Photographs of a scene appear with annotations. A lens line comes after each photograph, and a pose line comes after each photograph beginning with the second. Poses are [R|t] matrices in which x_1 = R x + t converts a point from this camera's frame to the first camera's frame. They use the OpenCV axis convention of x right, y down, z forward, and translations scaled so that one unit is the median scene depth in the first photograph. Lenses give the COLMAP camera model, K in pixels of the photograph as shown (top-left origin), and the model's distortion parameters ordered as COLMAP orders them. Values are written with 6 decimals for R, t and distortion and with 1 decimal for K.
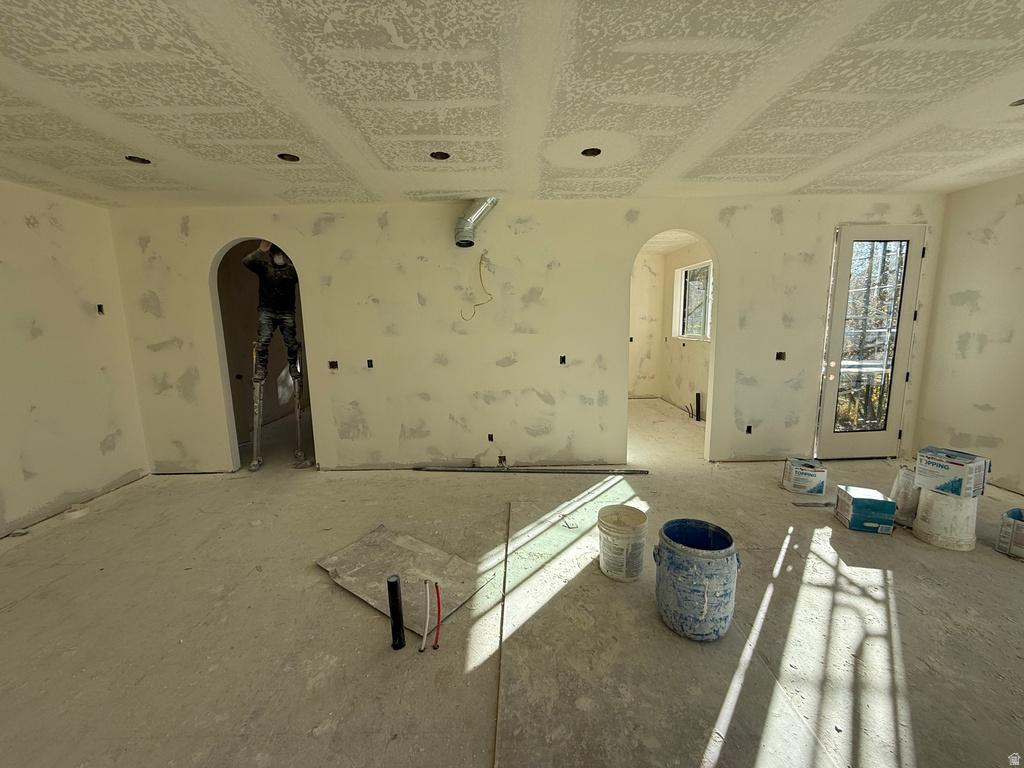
lens RADIAL K [[405.6, 0, 513.6], [0, 405.6, 383.0], [0, 0, 1]] dist [-0.001139, 0.000180]
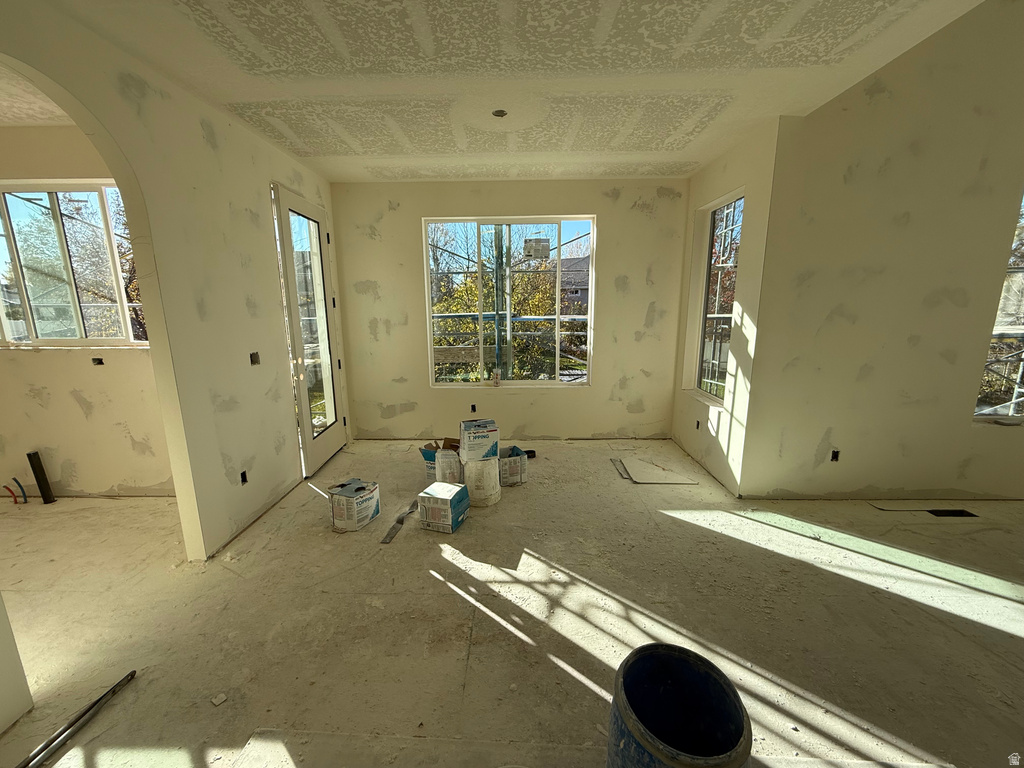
lens RADIAL K [[405.6, 0, 510.1], [0, 405.6, 383.7], [0, 0, 1]] dist [-0.001139, 0.000180]
pose [[0.035966, -0.178323, 0.983314, -0.006700], [0.157630, 0.972646, 0.170623, -0.082910], [-0.986843, 0.148864, 0.063091, 0.603094]]
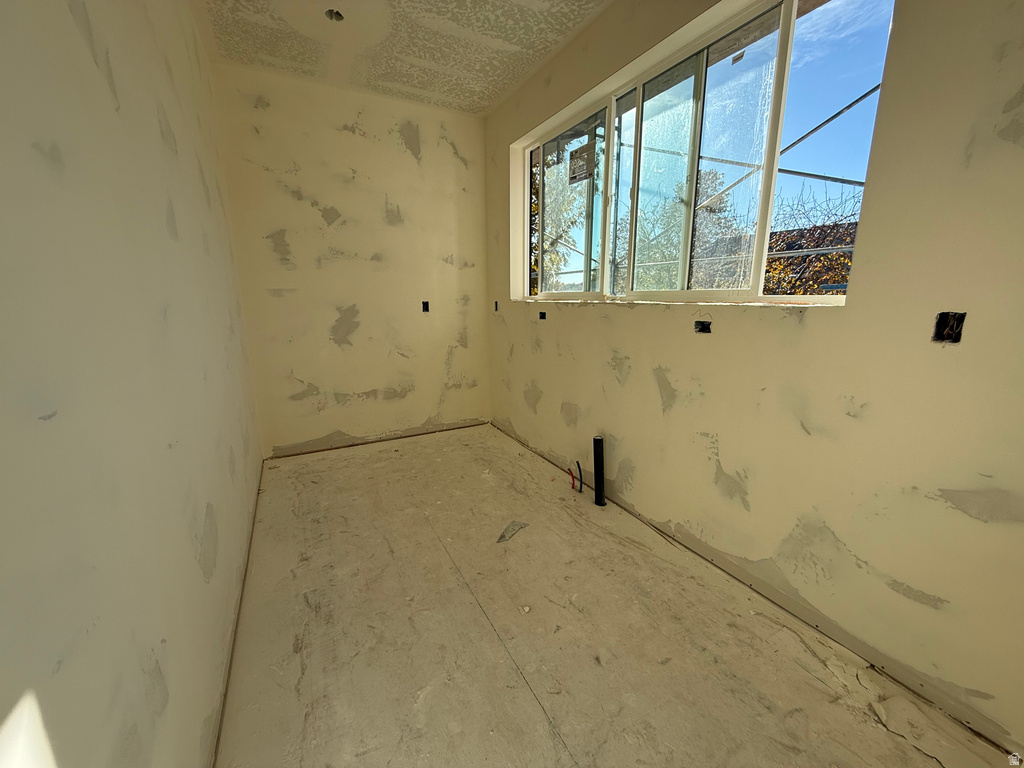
lens RADIAL K [[405.6, 0, 511.8], [0, 405.6, 383.5], [0, 0, 1]] dist [-0.001139, 0.000180]
pose [[0.891168, -0.084074, 0.445815, 0.342983], [0.058806, 0.995795, 0.070242, -0.097532], [-0.449846, -0.036381, 0.892365, 1.128190]]
